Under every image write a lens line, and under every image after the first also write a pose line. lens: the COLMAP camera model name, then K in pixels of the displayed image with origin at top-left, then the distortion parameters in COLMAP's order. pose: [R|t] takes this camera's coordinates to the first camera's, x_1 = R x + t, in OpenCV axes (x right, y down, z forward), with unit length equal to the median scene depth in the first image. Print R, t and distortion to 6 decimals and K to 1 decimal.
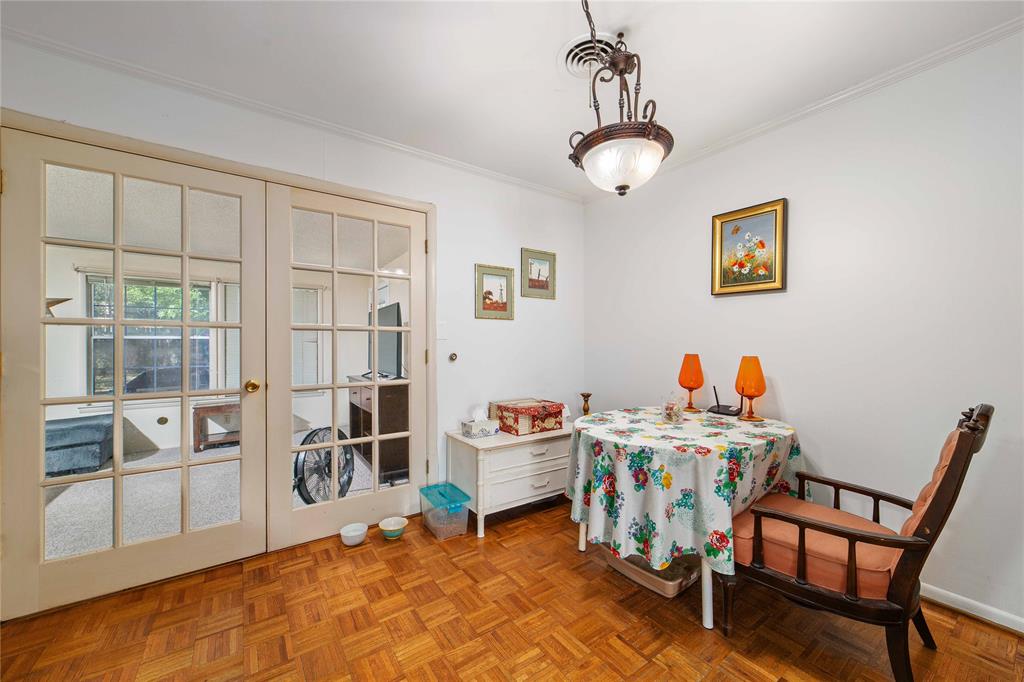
lens RADIAL K [[389.6, 0, 517.5], [0, 389.6, 343.0], [0, 0, 1]] dist [-0.001075, -0.000203]
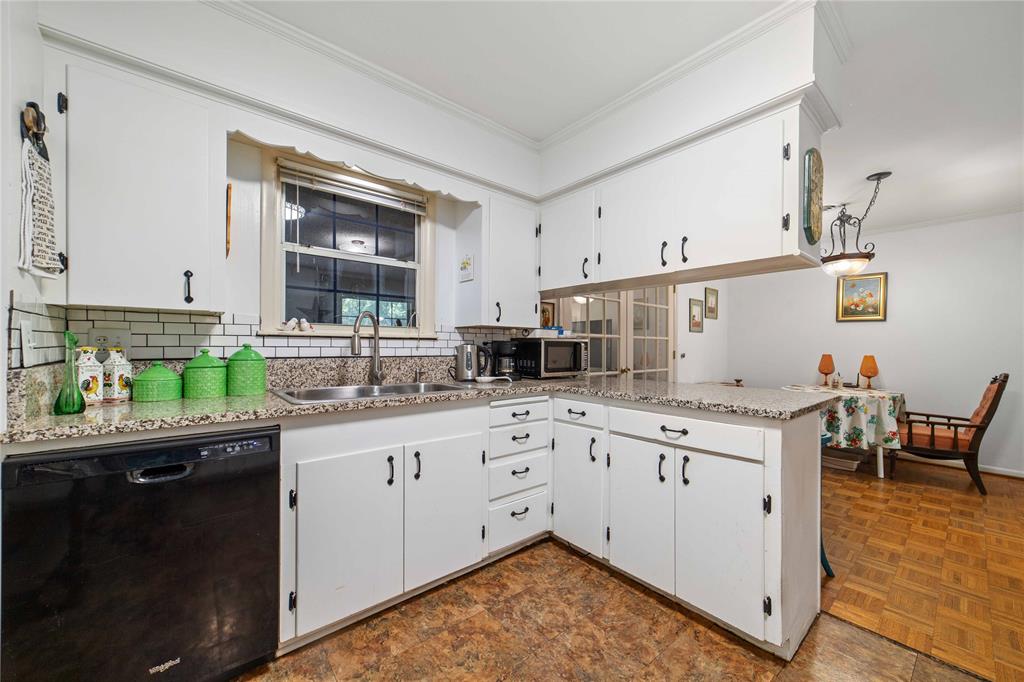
lens RADIAL K [[390.9, 0, 511.8], [0, 390.9, 346.4], [0, 0, 1]] dist [0.000109, 0.000106]
pose [[0.996451, 0.008577, 0.083735, -1.390314], [-0.008651, 0.999962, 0.000525, 0.003751], [-0.083727, -0.001247, 0.996488, -0.800805]]
